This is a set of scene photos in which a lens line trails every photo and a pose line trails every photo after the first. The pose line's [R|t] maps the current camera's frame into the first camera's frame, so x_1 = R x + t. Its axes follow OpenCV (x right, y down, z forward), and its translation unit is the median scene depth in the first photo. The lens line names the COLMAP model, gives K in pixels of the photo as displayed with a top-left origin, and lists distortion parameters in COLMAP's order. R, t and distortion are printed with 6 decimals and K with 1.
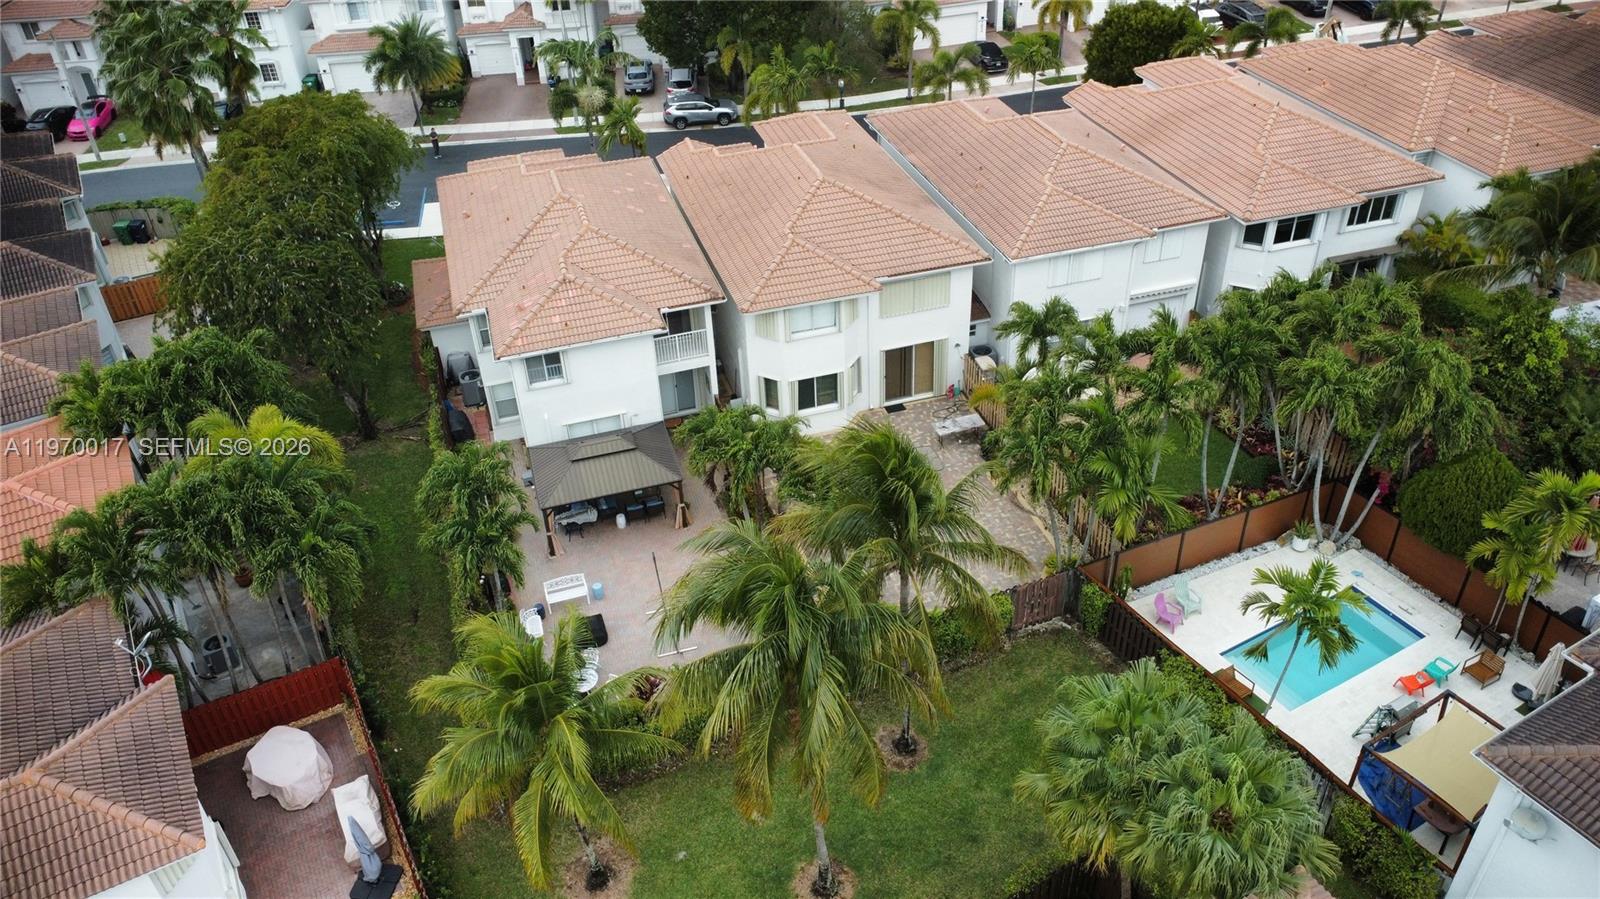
lens RADIAL K [[1192.4, 0, 794.7], [0, 1192.4, 452.2], [0, 0, 1]] dist [0.001165, 0.000939]
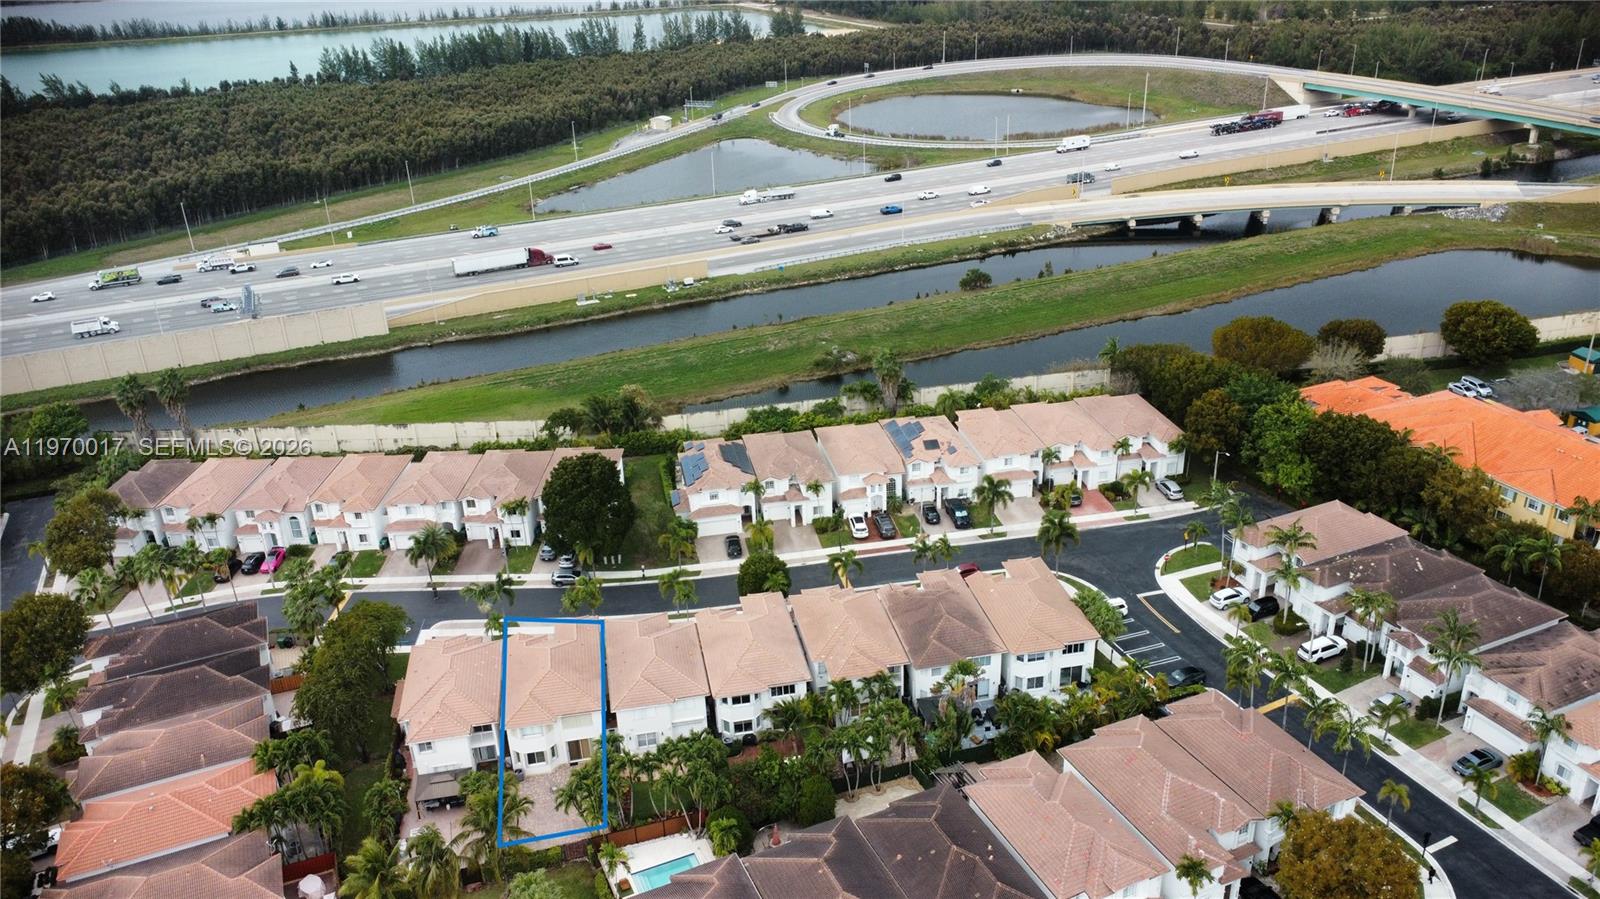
lens RADIAL K [[1192.4, 0, 794.7], [0, 1192.4, 452.2], [0, 0, 1]] dist [0.001165, 0.000939]
pose [[0.994824, 0.043096, -0.092018, 0.779760], [-0.059342, 0.981532, -0.181859, -0.262760], [0.082481, 0.186378, 0.979010, -1.573192]]
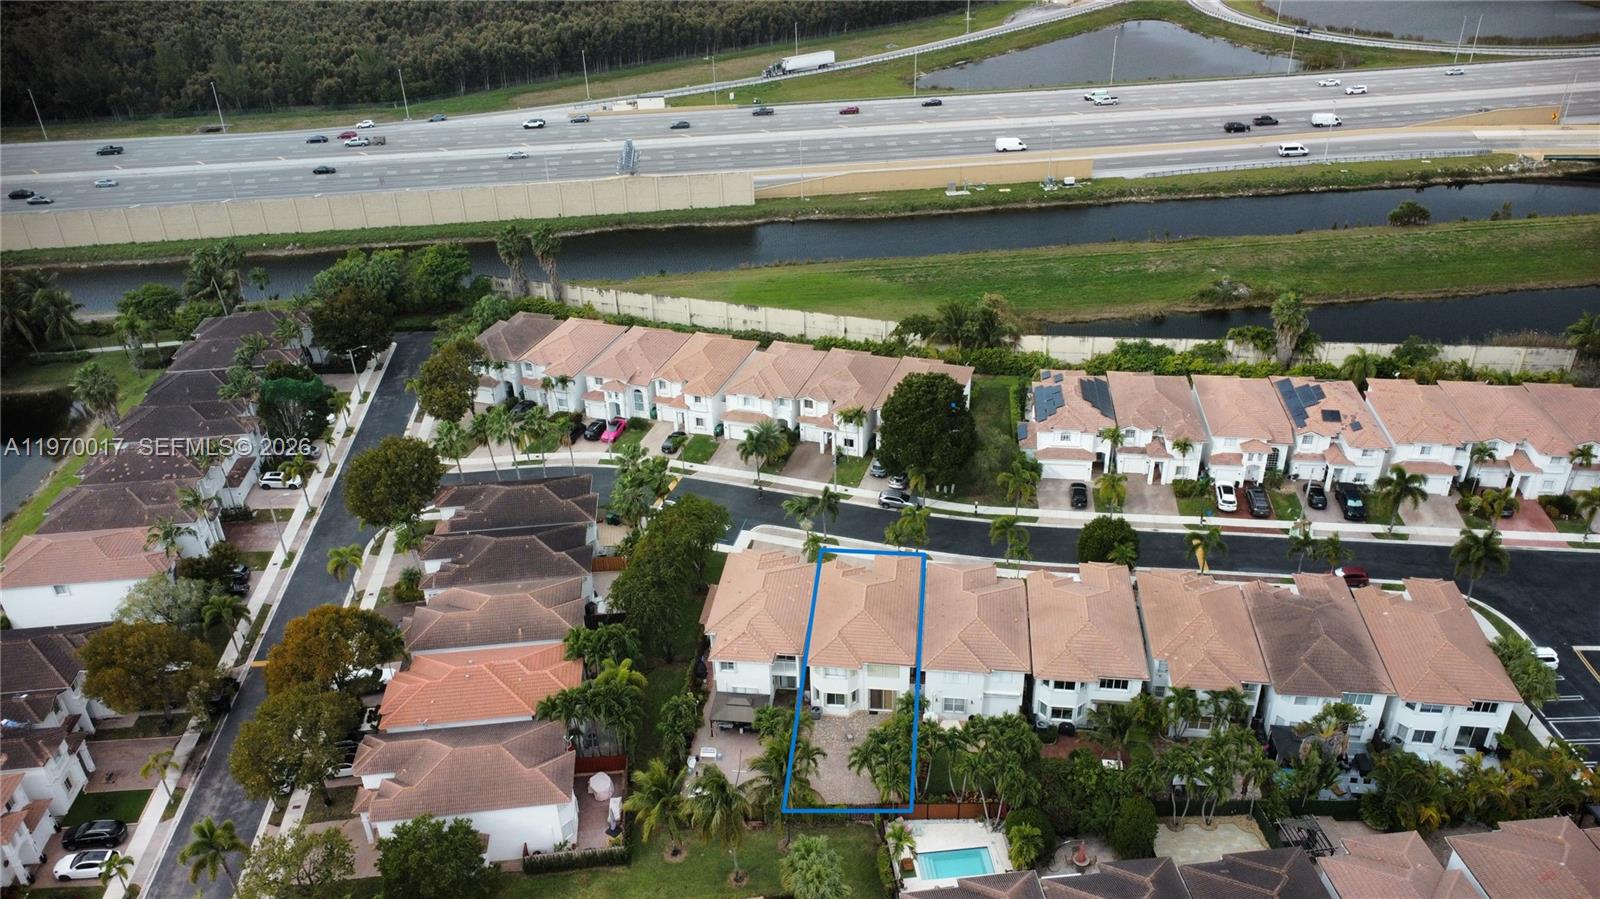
lens RADIAL K [[1192.4, 0, 794.7], [0, 1192.4, 452.2], [0, 0, 1]] dist [0.001165, 0.000939]
pose [[0.913987, 0.212231, -0.345811, 0.674265], [-0.240250, 0.969897, -0.039744, -0.421263], [0.326966, 0.119406, 0.937462, -1.344813]]
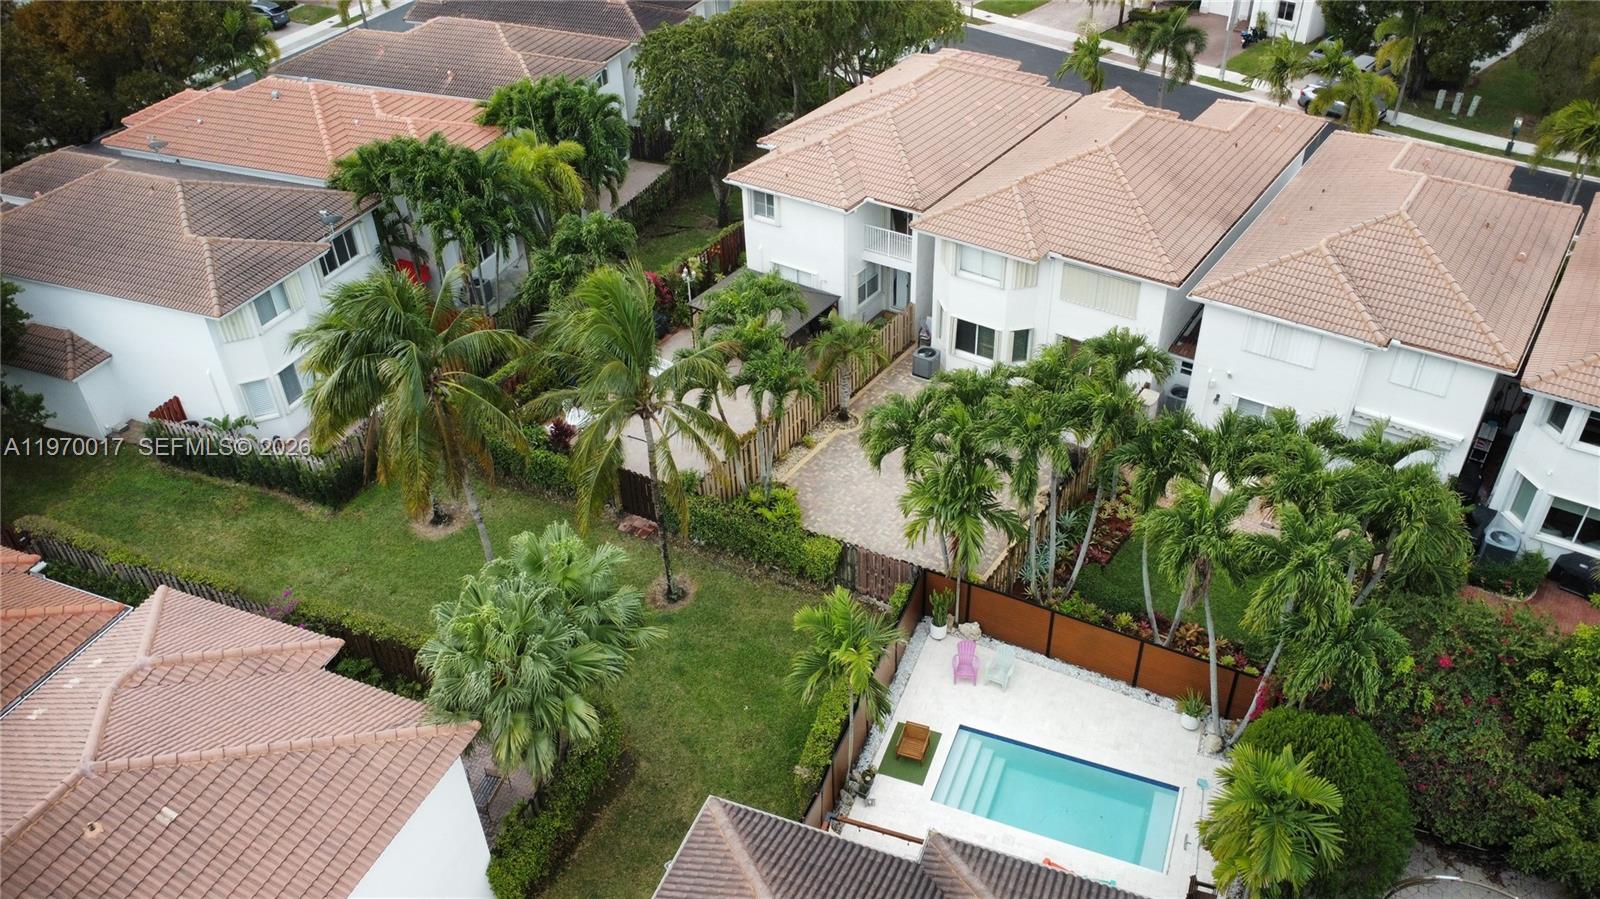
lens RADIAL K [[1192.4, 0, 794.7], [0, 1192.4, 452.2], [0, 0, 1]] dist [0.001165, 0.000939]
pose [[0.616577, 0.480392, -0.623744, 0.599122], [-0.450493, 0.865020, 0.220901, -0.122429], [0.645670, 0.144790, 0.749764, 0.172668]]
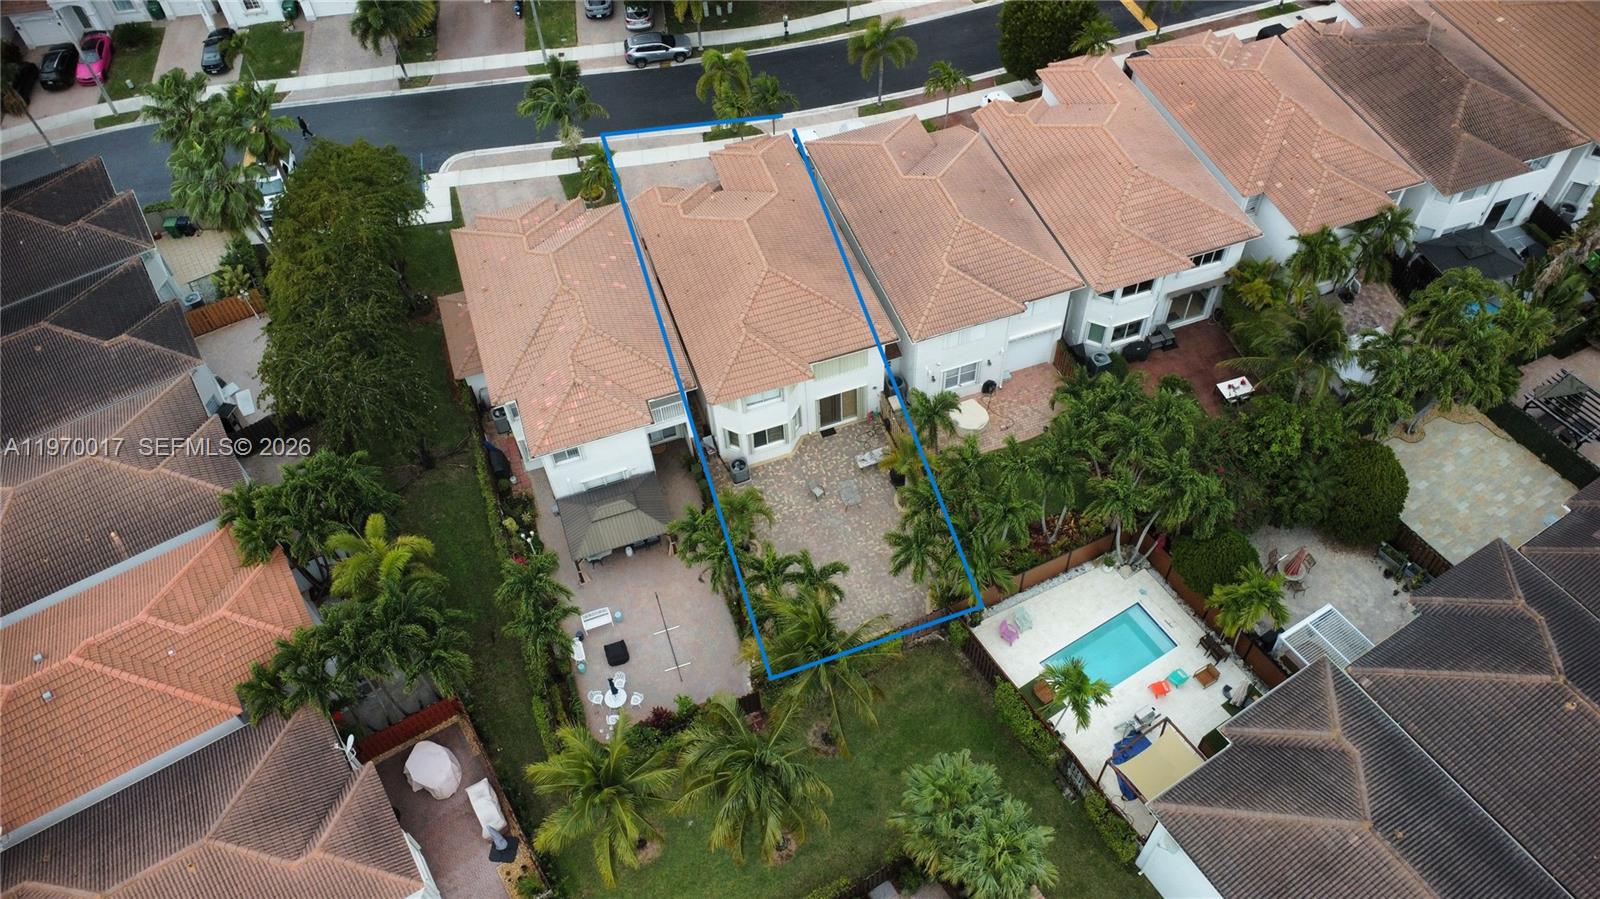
lens RADIAL K [[1192.4, 0, 794.7], [0, 1192.4, 452.2], [0, 0, 1]] dist [0.001165, 0.000939]
pose [[0.999268, -0.032116, 0.020777, 0.020432], [0.024471, 0.954232, 0.298066, -0.435742], [-0.029398, -0.297339, 0.954319, -0.278716]]
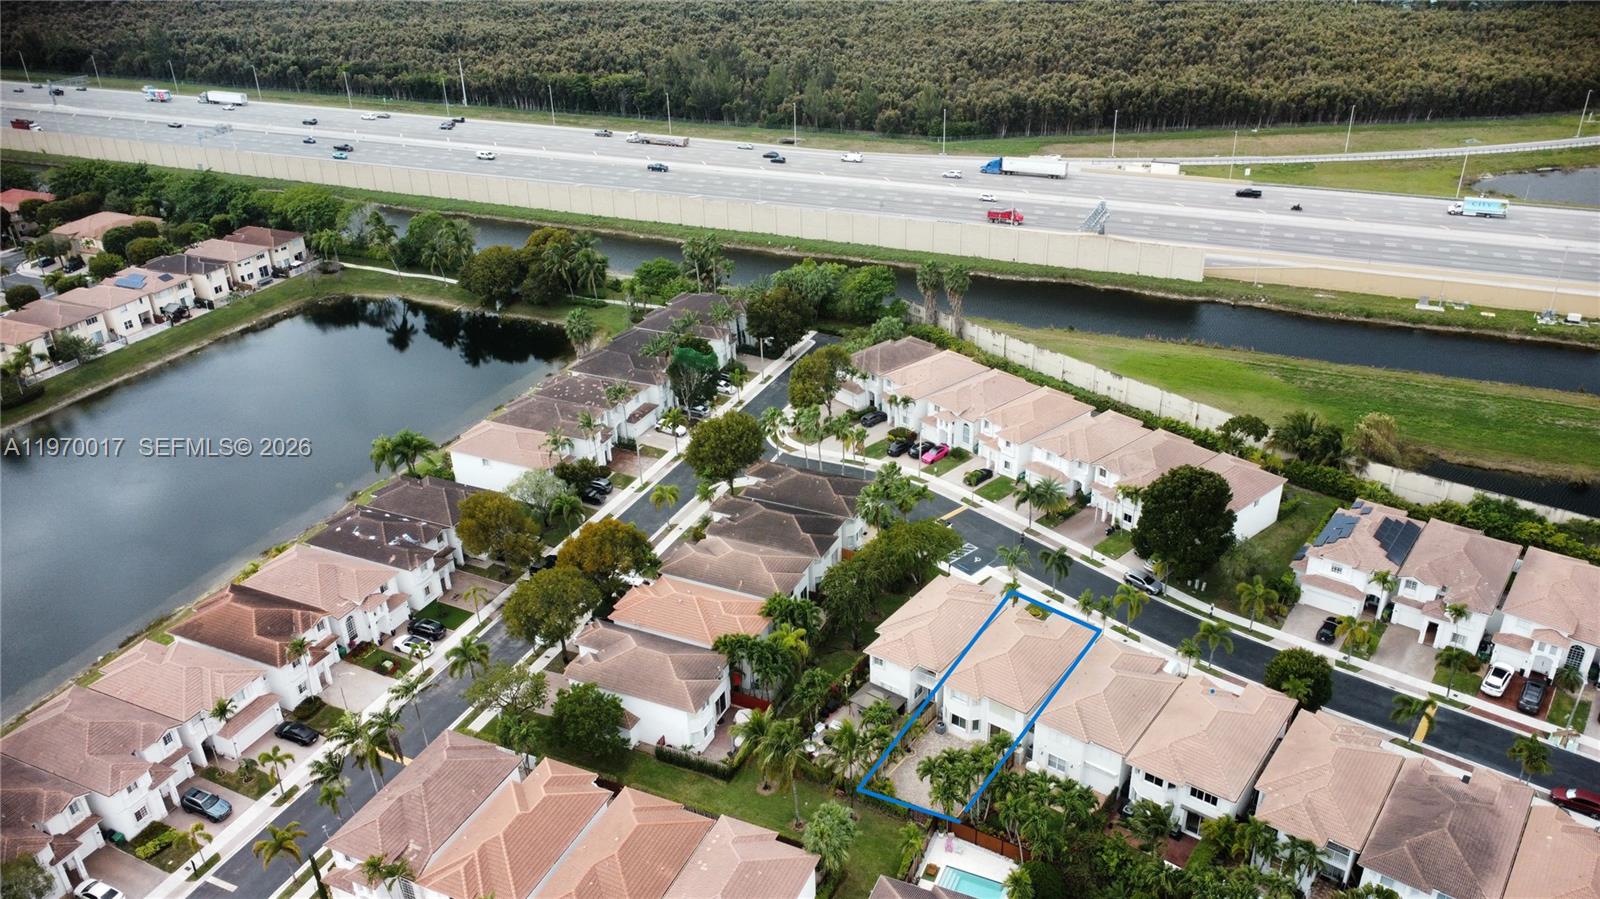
lens RADIAL K [[1192.4, 0, 794.7], [0, 1192.4, 452.2], [0, 0, 1]] dist [0.001165, 0.000939]
pose [[0.582958, 0.393364, -0.710933, 1.475016], [-0.467641, 0.877975, 0.102329, -0.685938], [0.664434, 0.272808, 0.695776, -1.267900]]
